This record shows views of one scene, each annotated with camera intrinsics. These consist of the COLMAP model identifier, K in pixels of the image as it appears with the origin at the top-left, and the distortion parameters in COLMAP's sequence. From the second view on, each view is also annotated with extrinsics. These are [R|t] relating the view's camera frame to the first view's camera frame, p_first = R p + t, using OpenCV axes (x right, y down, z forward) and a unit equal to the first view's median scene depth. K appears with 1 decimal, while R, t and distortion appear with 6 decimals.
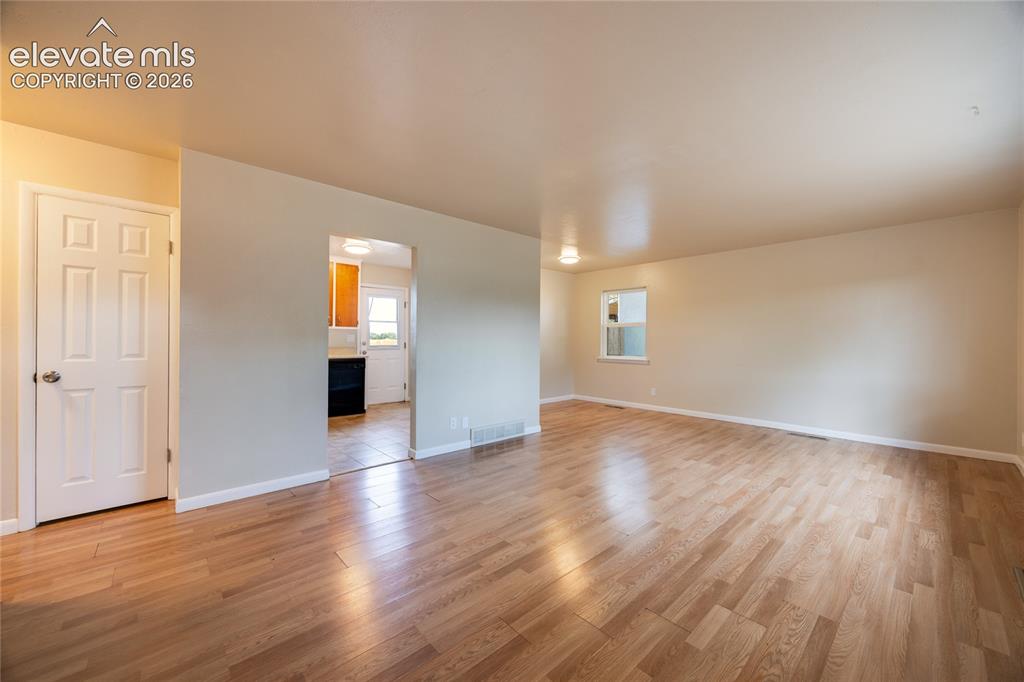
lens RADIAL K [[386.8, 0, 504.5], [0, 386.8, 335.9], [0, 0, 1]] dist [-0.003219, -0.000149]
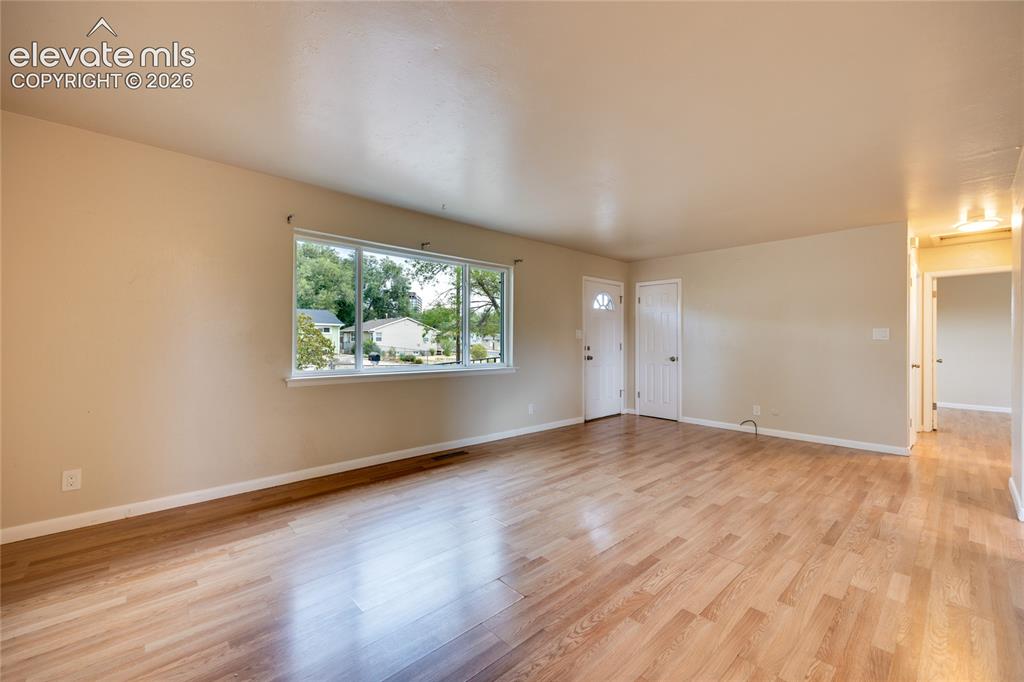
lens RADIAL K [[409.7, 0, 515.6], [0, 409.7, 346.1], [0, 0, 1]] dist [0.002484, -0.000284]
pose [[-0.999534, -0.008836, -0.029209, 0.824347], [-0.009038, 0.999936, 0.006793, 0.026129], [0.029147, 0.007054, -0.999550, 2.472577]]
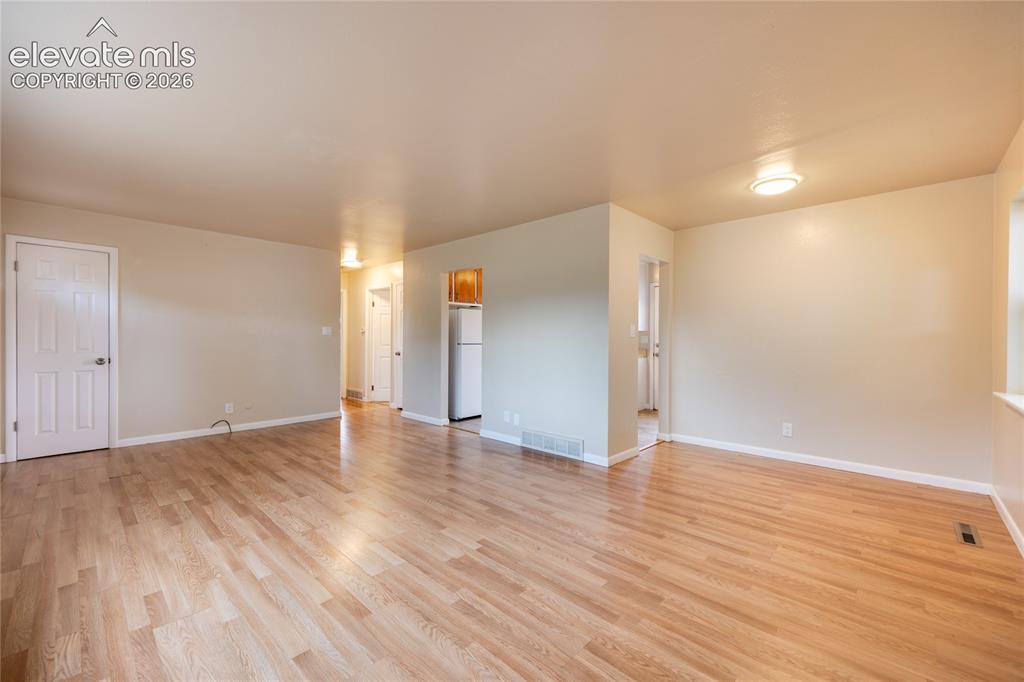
lens RADIAL K [[409.7, 0, 509.9], [0, 409.7, 342.1], [0, 0, 1]] dist [0.002484, -0.000284]
pose [[0.095922, 0.004560, -0.995378, 1.707263], [0.001503, 0.999988, 0.004726, 0.026465], [0.995388, -0.001949, 0.095914, 1.542139]]
